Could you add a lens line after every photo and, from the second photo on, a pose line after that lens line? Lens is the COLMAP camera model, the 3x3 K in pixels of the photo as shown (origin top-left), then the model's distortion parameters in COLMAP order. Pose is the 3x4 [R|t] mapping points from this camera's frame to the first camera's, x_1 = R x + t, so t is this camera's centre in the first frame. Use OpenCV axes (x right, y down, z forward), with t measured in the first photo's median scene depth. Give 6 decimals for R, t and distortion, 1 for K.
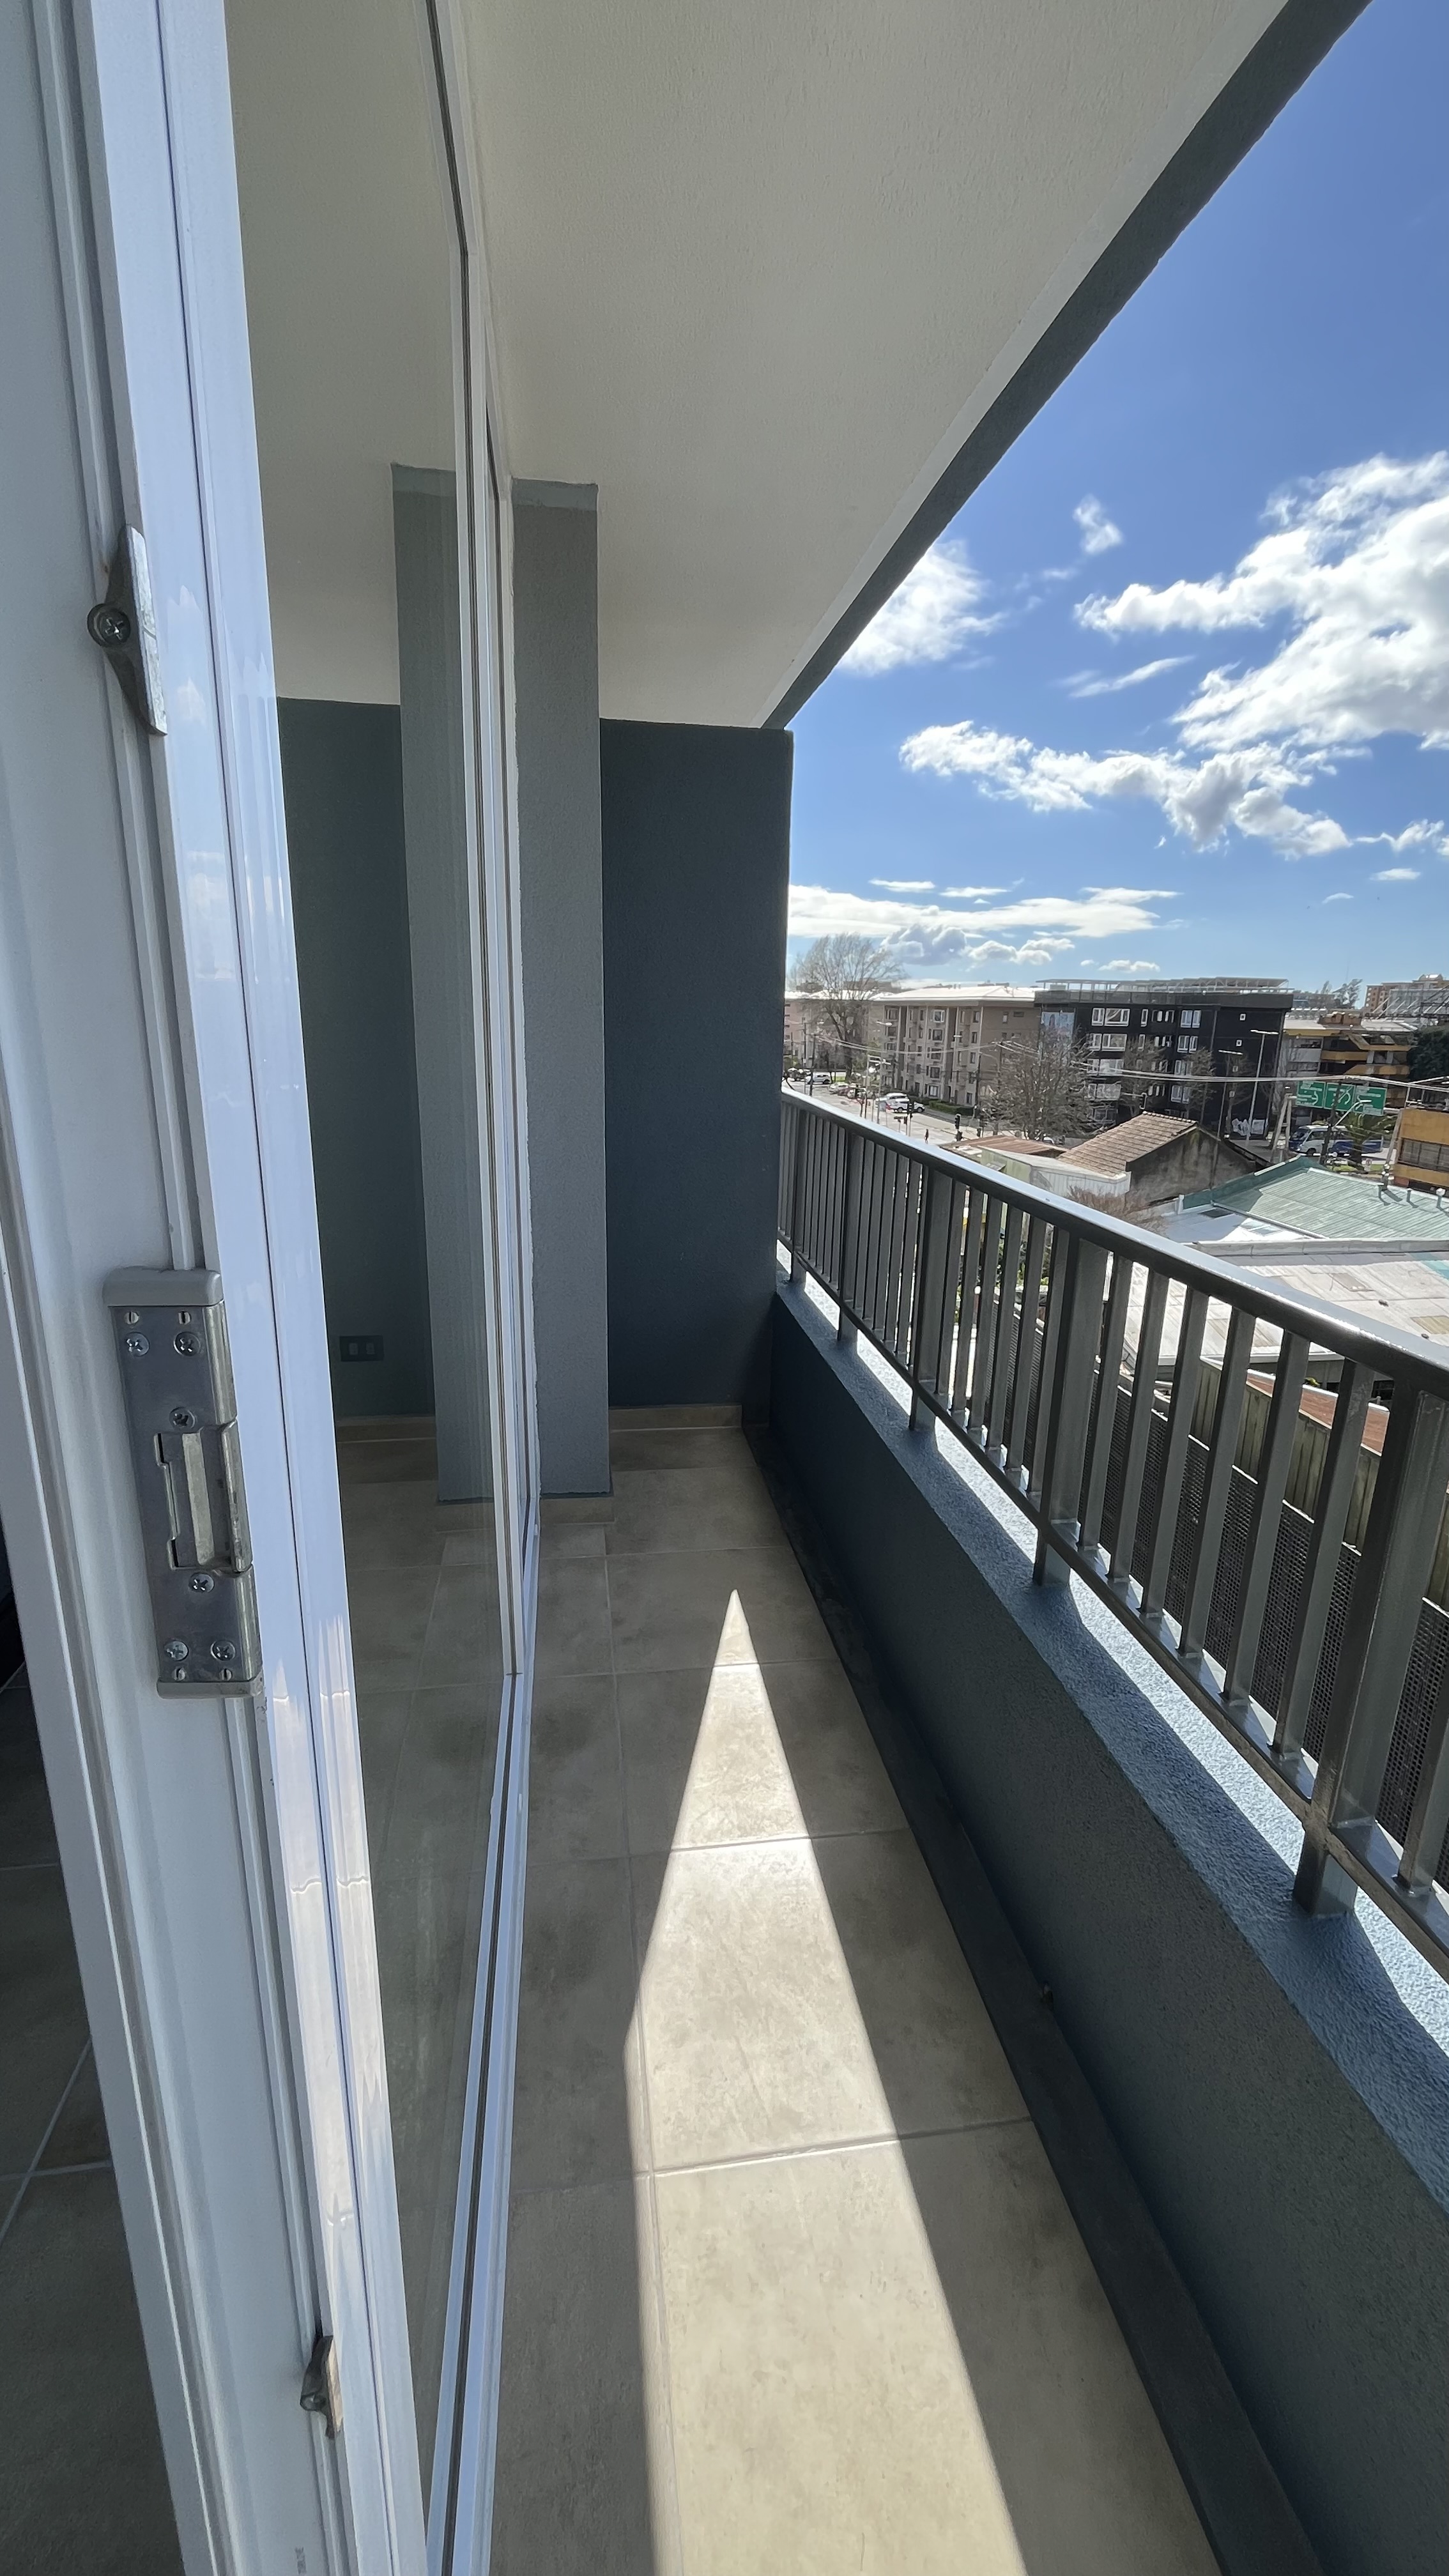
lens RADIAL K [[1036.3, 0, 729.3], [0, 1036.3, 1283.6], [0, 0, 1]] dist [-0.001261, 0.000263]
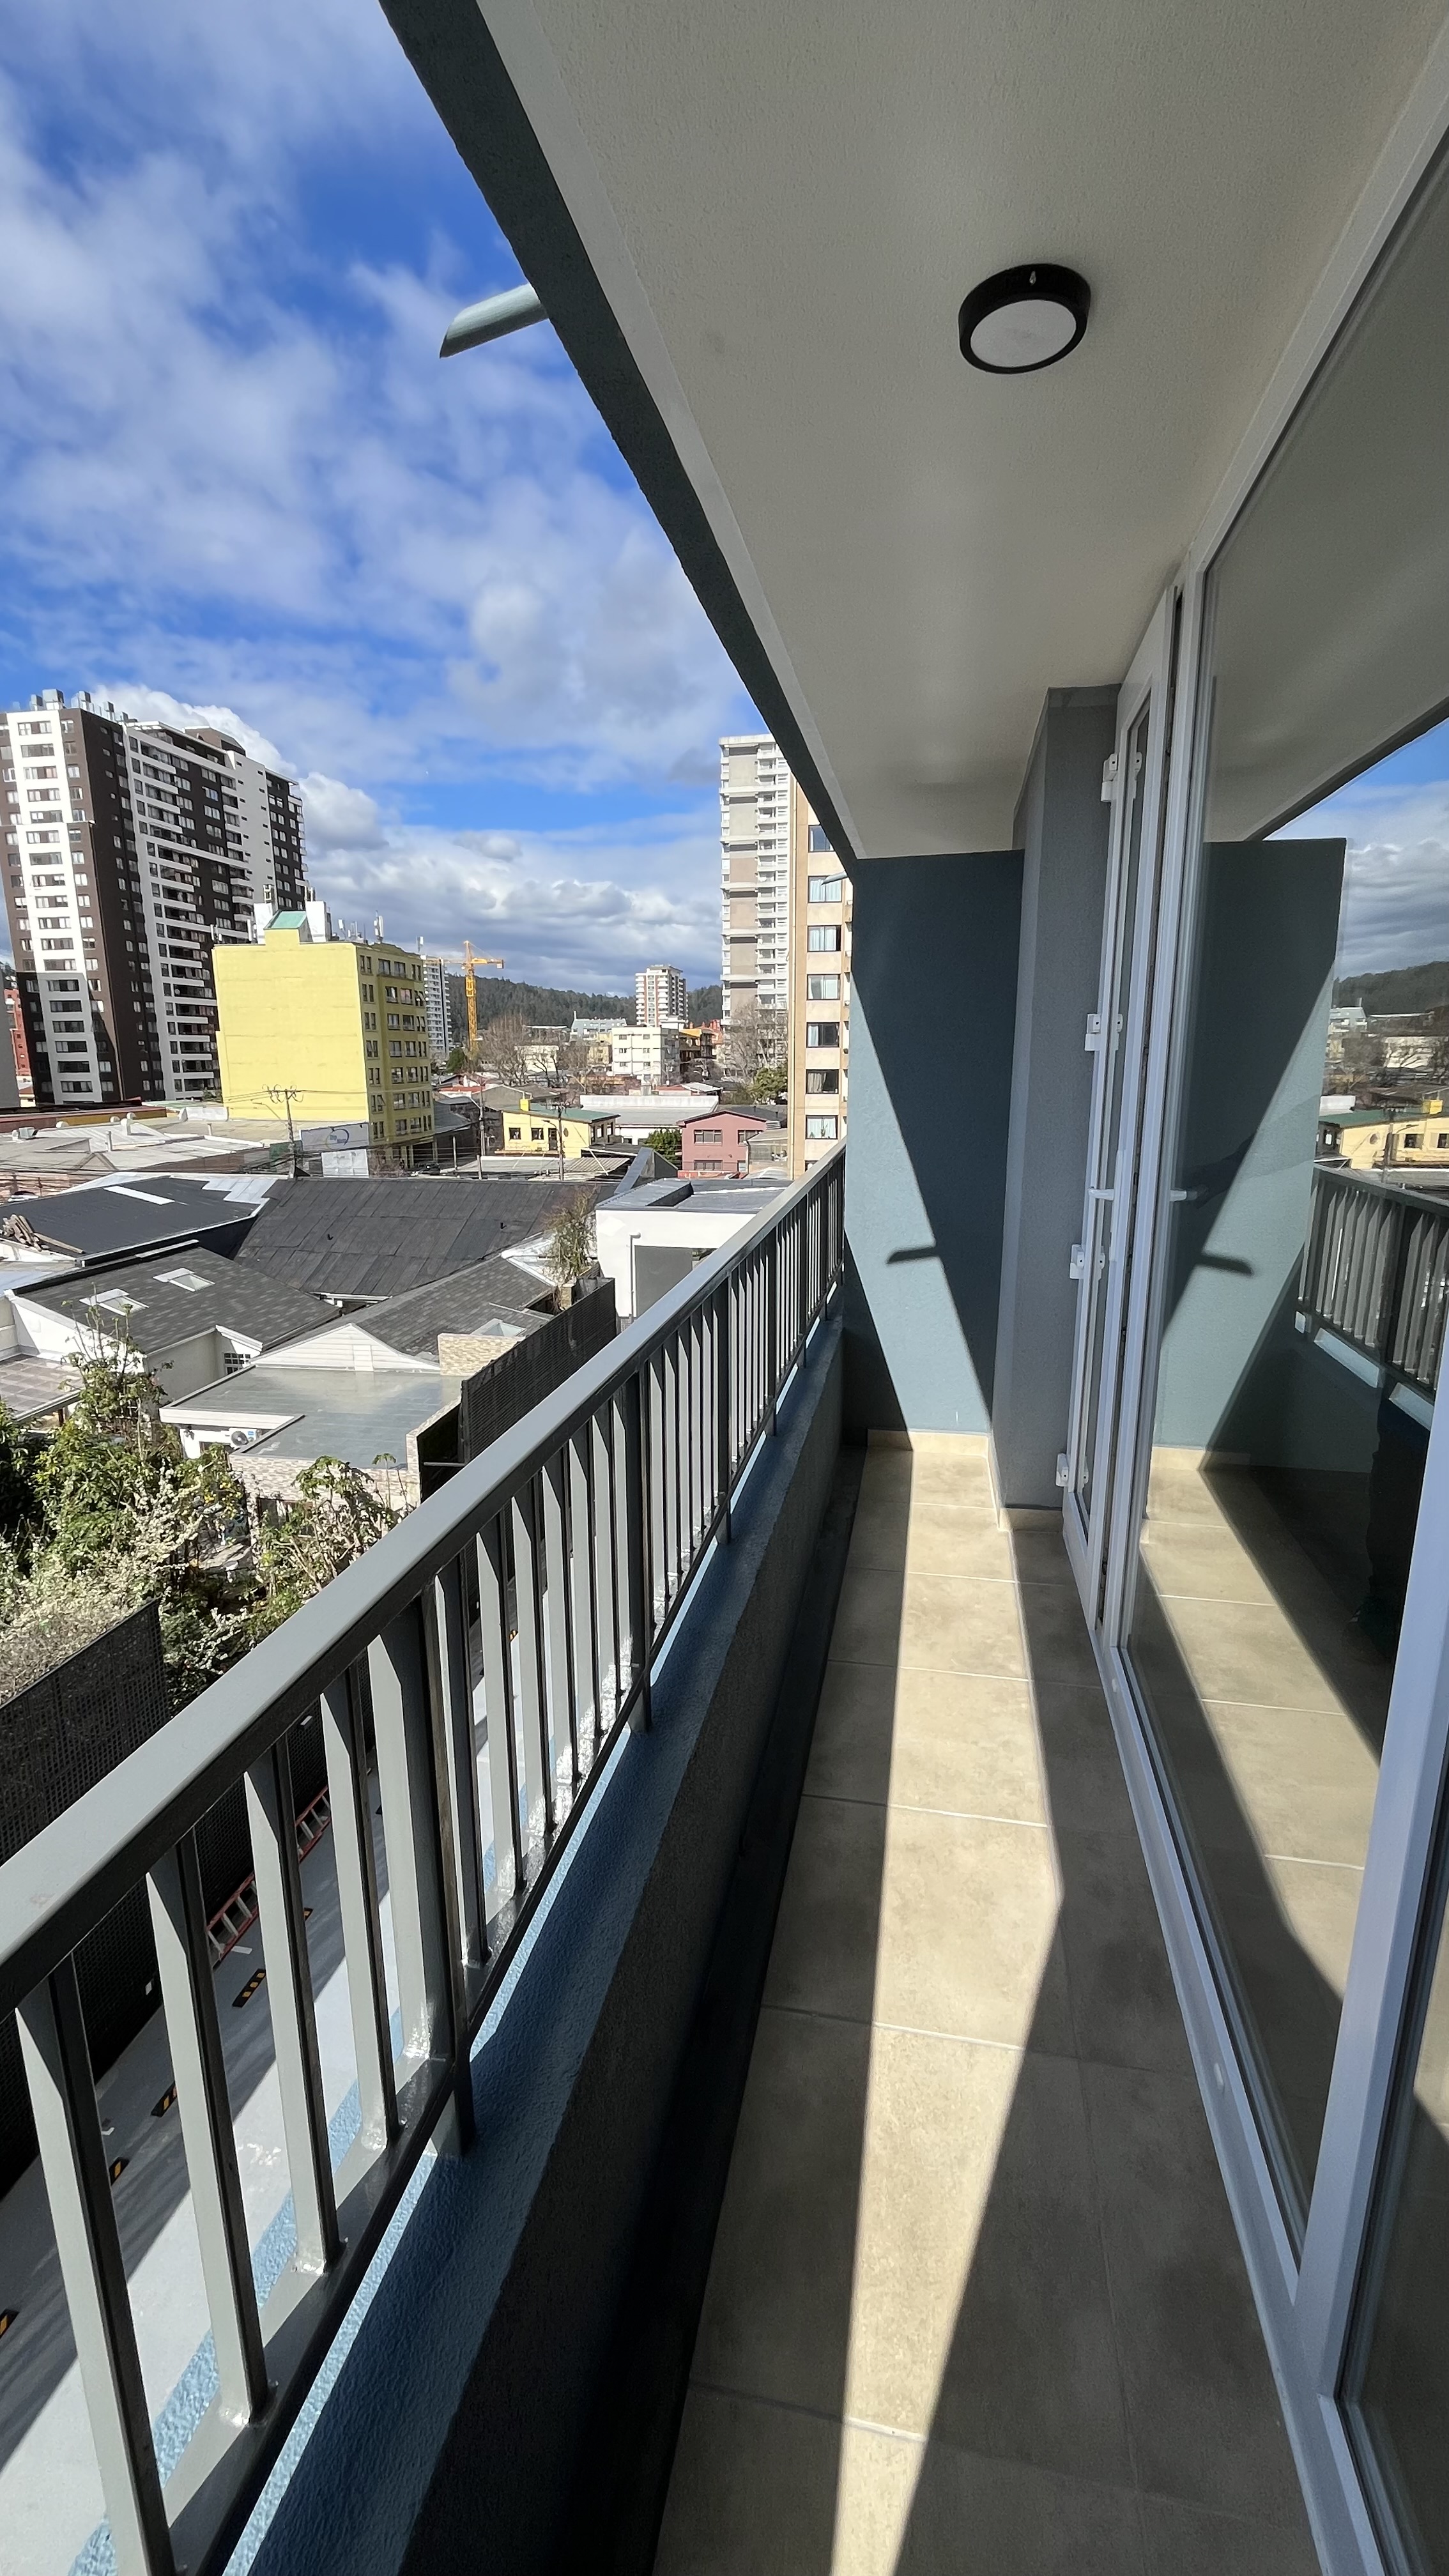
lens RADIAL K [[1036.3, 0, 729.3], [0, 1036.3, 1283.6], [0, 0, 1]] dist [-0.001261, 0.000263]
pose [[-0.939134, -0.093465, 0.330592, -0.044514], [0.070636, 0.889190, 0.452052, -0.455156], [-0.336210, 0.447889, -0.828467, 1.472435]]
